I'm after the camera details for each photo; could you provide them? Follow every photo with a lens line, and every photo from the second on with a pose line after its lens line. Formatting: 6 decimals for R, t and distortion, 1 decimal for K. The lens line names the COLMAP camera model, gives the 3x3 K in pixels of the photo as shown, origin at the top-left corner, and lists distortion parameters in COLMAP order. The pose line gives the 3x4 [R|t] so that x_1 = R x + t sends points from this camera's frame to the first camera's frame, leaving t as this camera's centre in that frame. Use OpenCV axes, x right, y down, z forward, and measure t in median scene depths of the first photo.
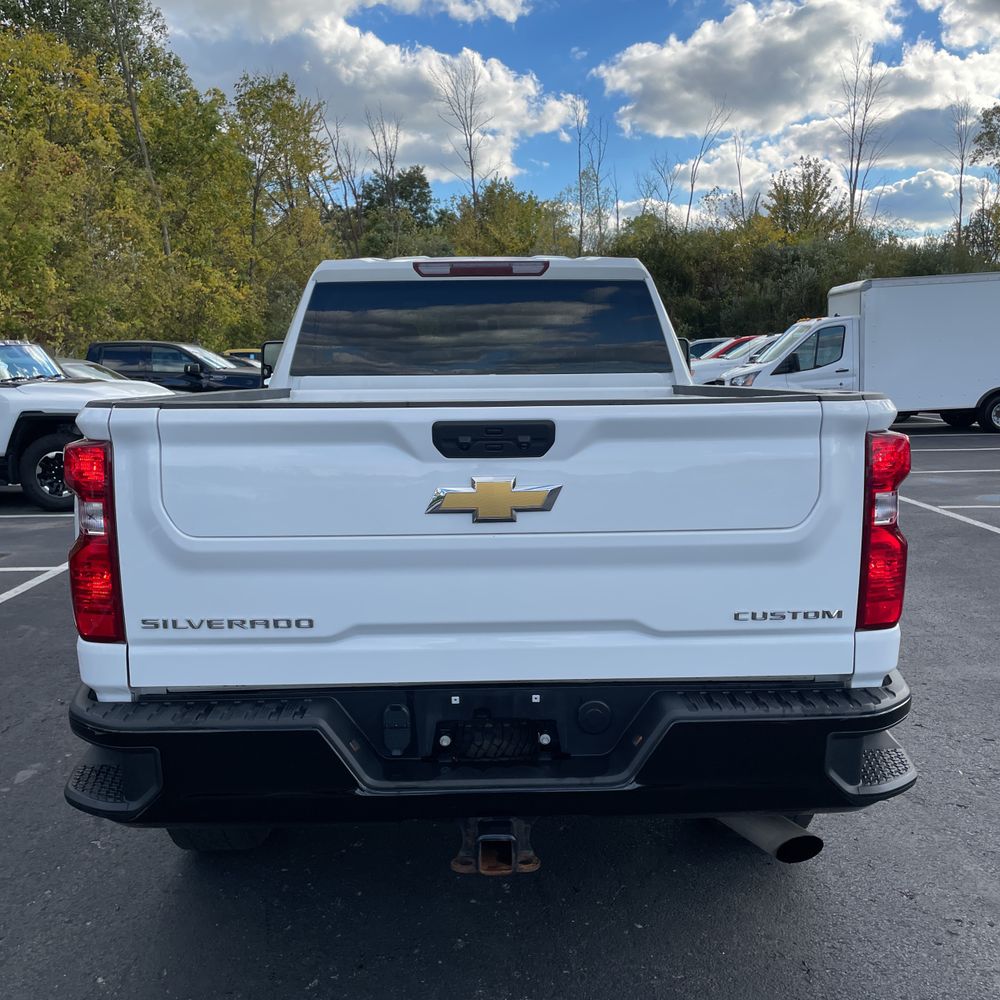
lens RADIAL K [[1022.8, 0, 500.7], [0, 1022.8, 514.9], [0, 0, 1]] dist [0.023462, 0.000000]
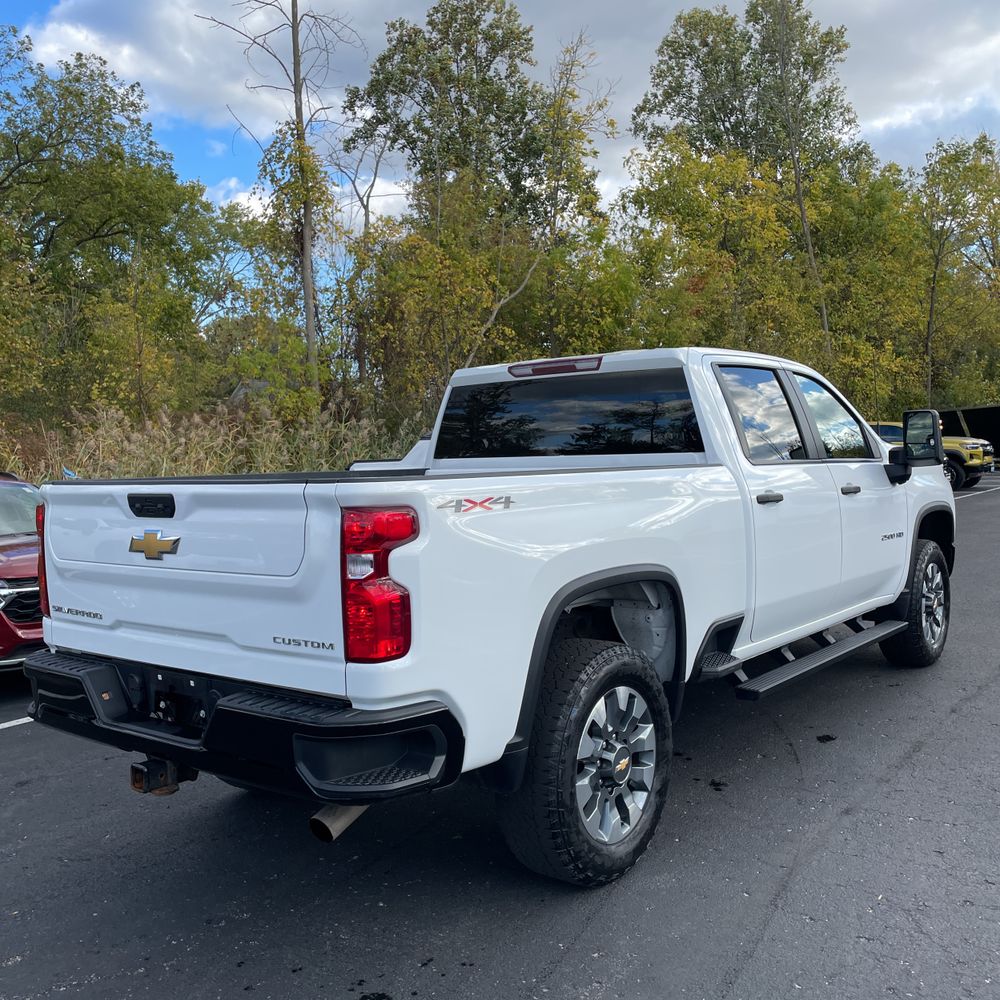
lens RADIAL K [[1022.8, 0, 492.5], [0, 1022.8, 502.5], [0, 0, 1]] dist [0.023462, 0.000000]
pose [[0.754546, 0.014813, -0.656080, 1.331529], [-0.067941, 0.996136, -0.055647, -0.025505], [0.652721, 0.086563, 0.752637, 0.152051]]
